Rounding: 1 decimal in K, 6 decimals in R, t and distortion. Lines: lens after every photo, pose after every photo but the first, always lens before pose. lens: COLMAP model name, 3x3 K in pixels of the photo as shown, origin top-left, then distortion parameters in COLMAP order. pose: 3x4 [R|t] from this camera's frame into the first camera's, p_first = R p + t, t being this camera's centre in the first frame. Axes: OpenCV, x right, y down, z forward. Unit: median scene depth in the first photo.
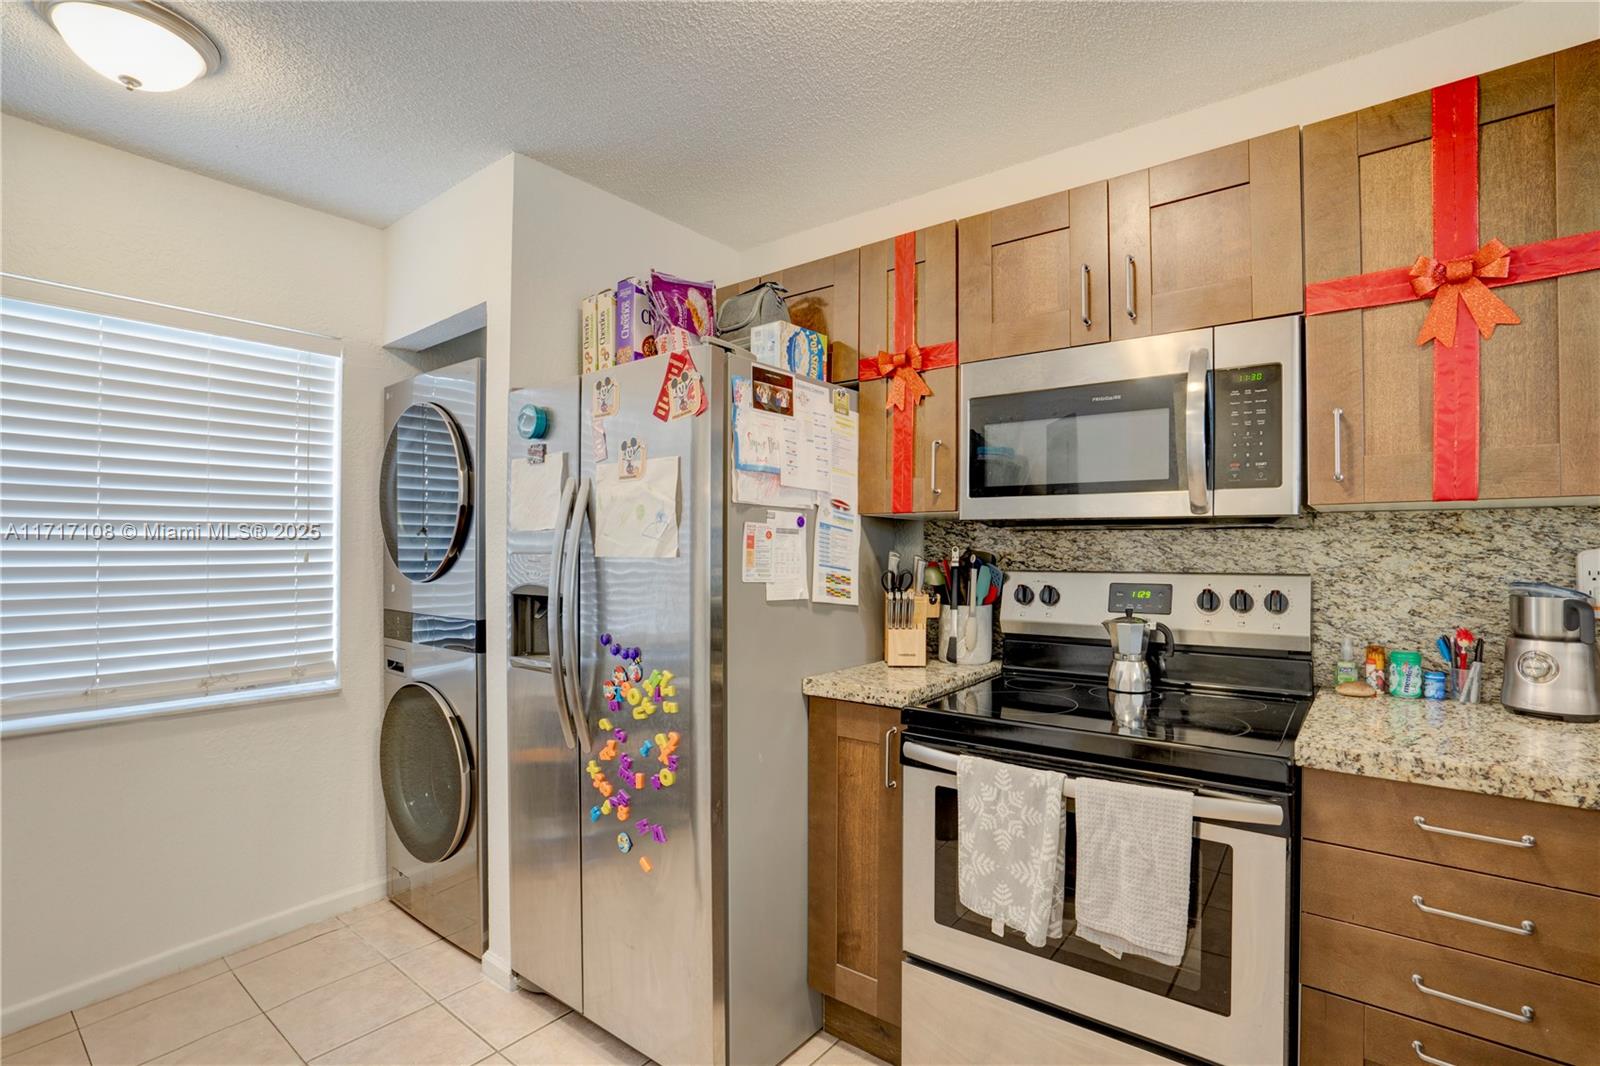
lens RADIAL K [[754.0, 0, 822.8], [0, 754.0, 544.0], [0, 0, 1]] dist [-0.062305, 0.027604]
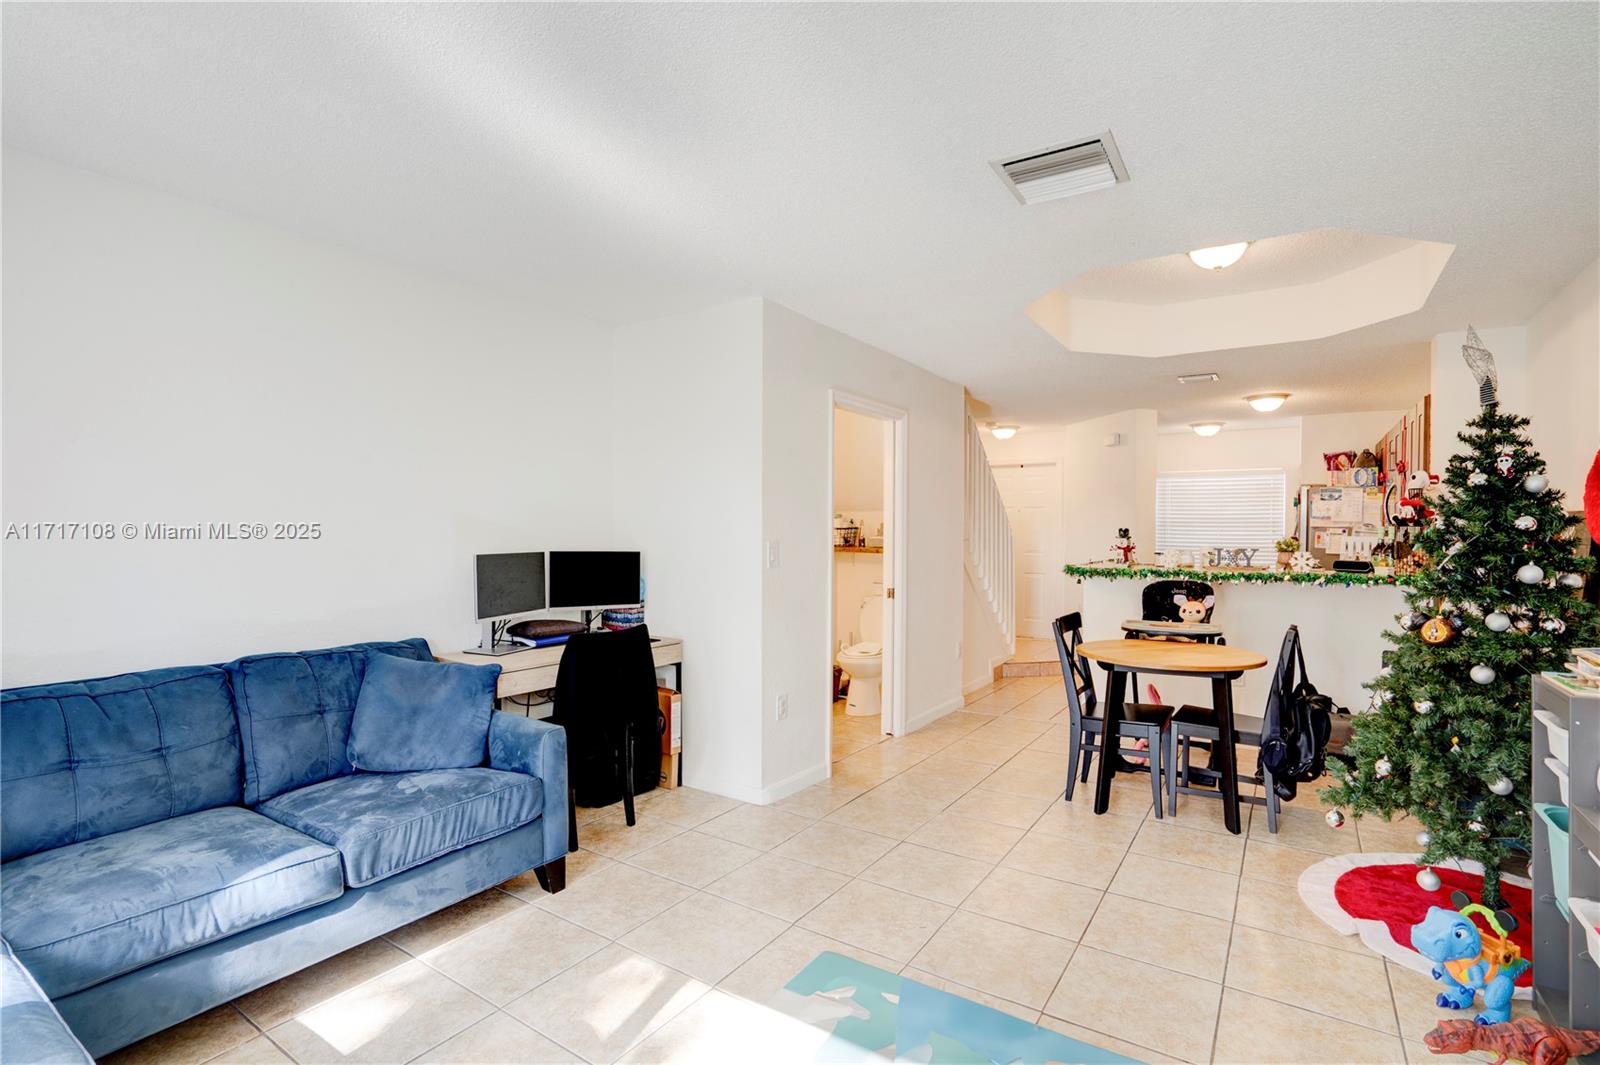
lens RADIAL K [[754.0, 0, 822.8], [0, 754.0, 543.5], [0, 0, 1]] dist [-0.062305, 0.027604]
pose [[0.079795, 0.016949, -0.996667, 3.115017], [-0.000911, 0.999856, 0.016930, -0.028986], [0.996811, -0.000443, 0.079799, -1.601289]]
